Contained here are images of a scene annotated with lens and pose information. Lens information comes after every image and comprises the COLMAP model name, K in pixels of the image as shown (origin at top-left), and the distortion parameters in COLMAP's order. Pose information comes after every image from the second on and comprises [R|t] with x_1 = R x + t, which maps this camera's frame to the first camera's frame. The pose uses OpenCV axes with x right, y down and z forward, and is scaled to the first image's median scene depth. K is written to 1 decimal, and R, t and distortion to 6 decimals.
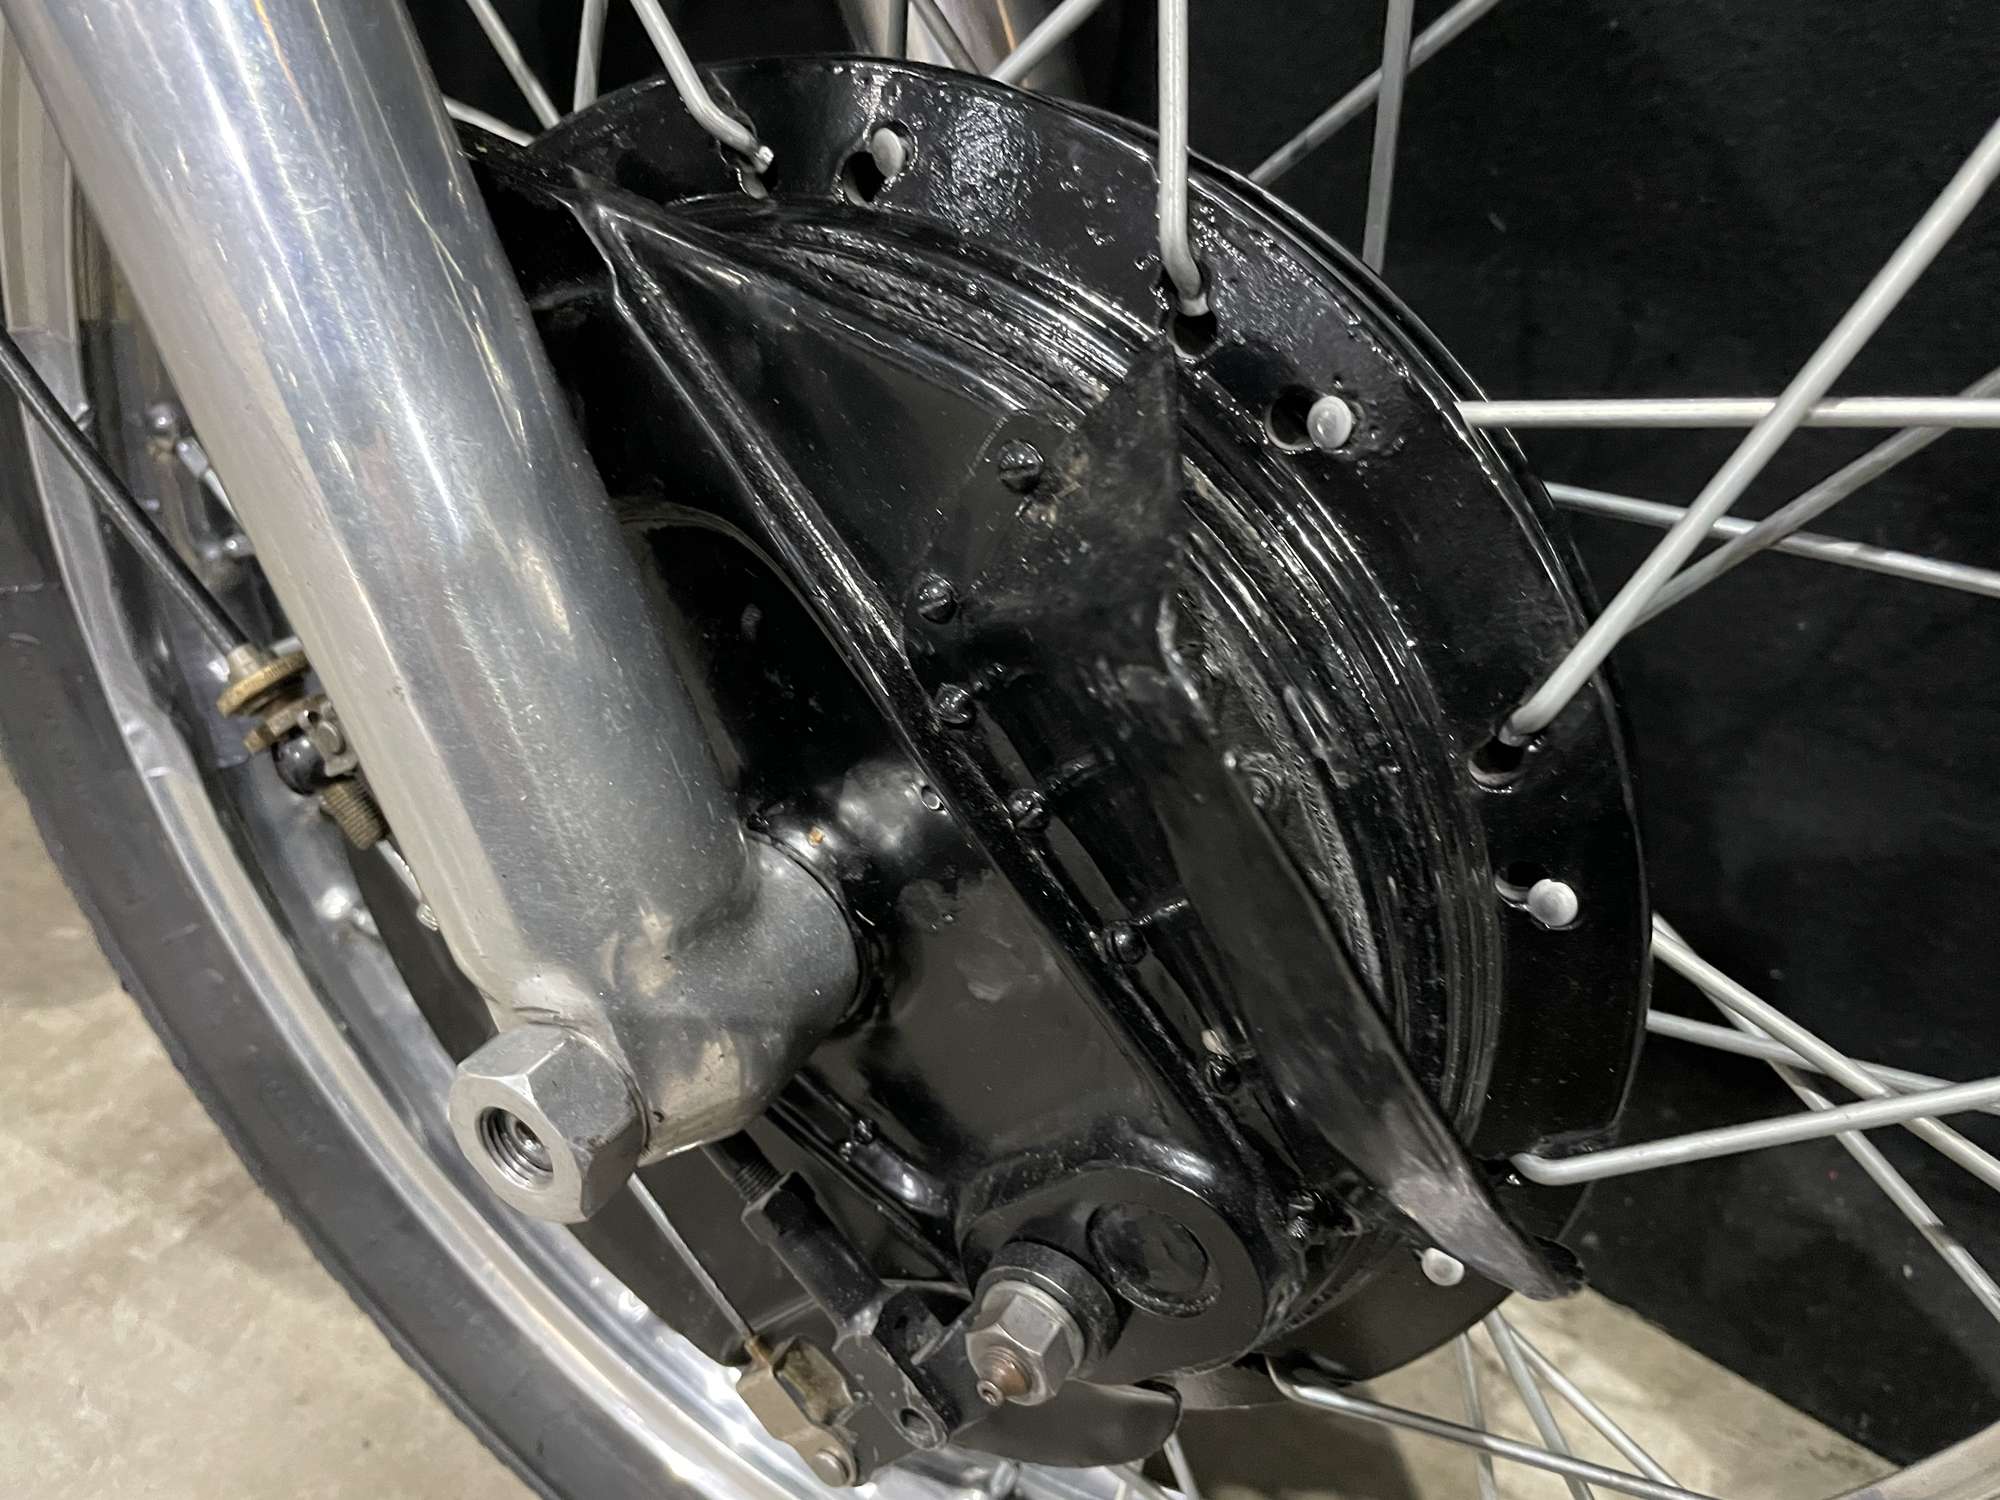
lens RADIAL K [[1595.3, 0, 1004.6], [0, 1595.3, 717.3], [0, 0, 1]] dist [0.098143, -0.176567]
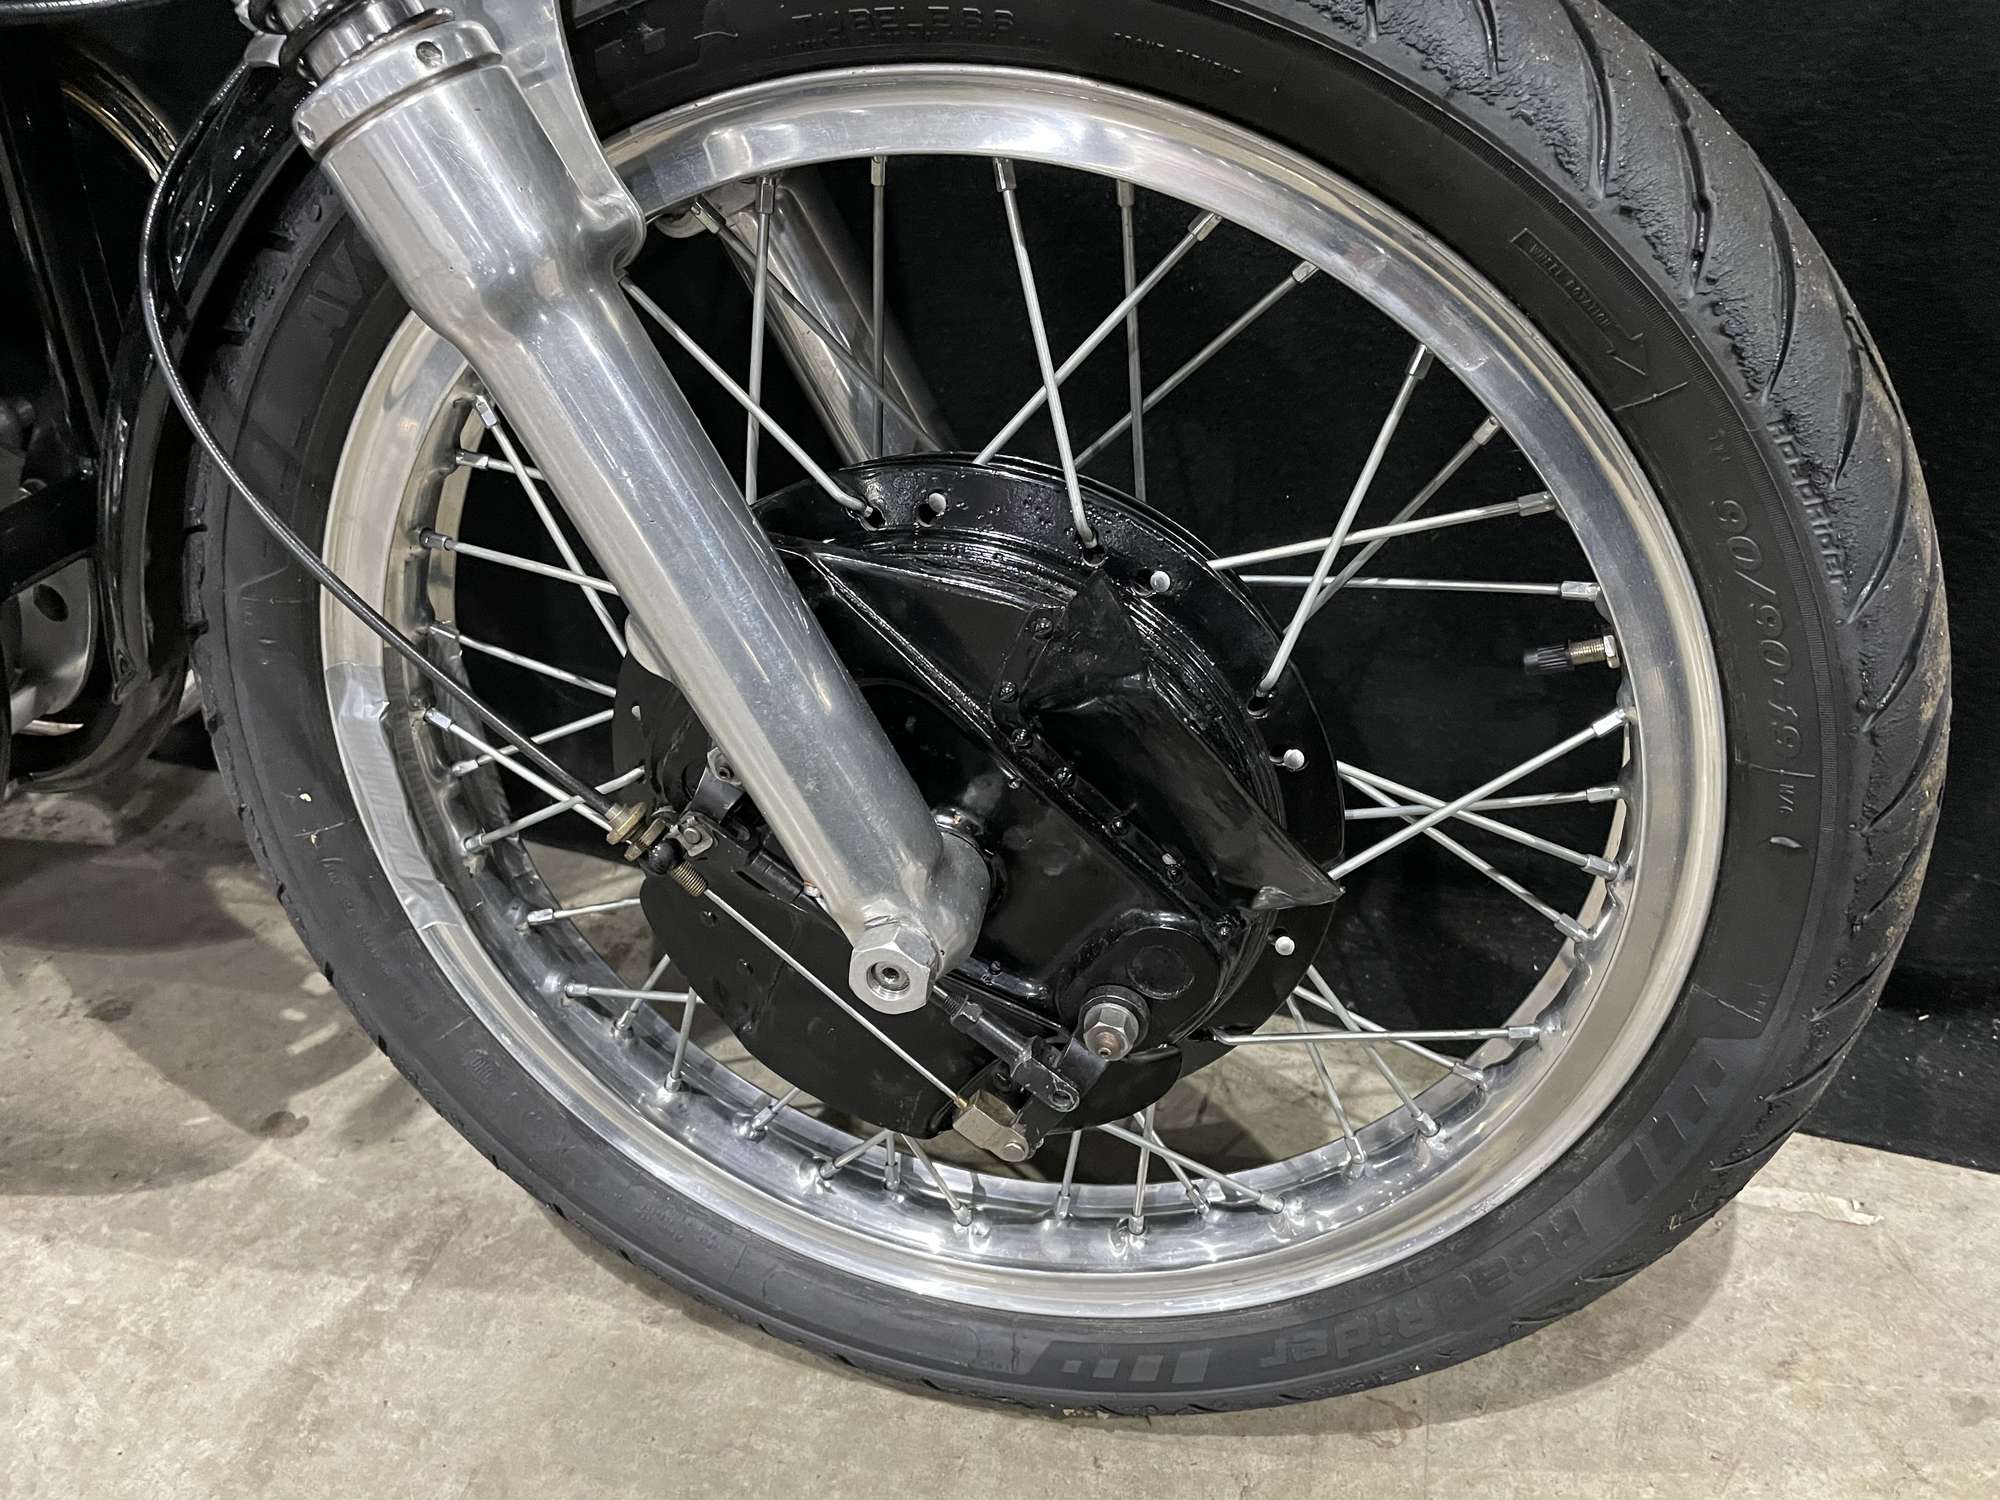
lens RADIAL K [[1595.3, 0, 1004.6], [0, 1595.3, 717.3], [0, 0, 1]] dist [0.098143, -0.176567]
pose [[0.952271, -0.232367, 0.197953, -0.473235], [0.239791, 0.970723, -0.014055, -0.009980], [-0.188892, 0.060852, 0.980111, -1.122176]]
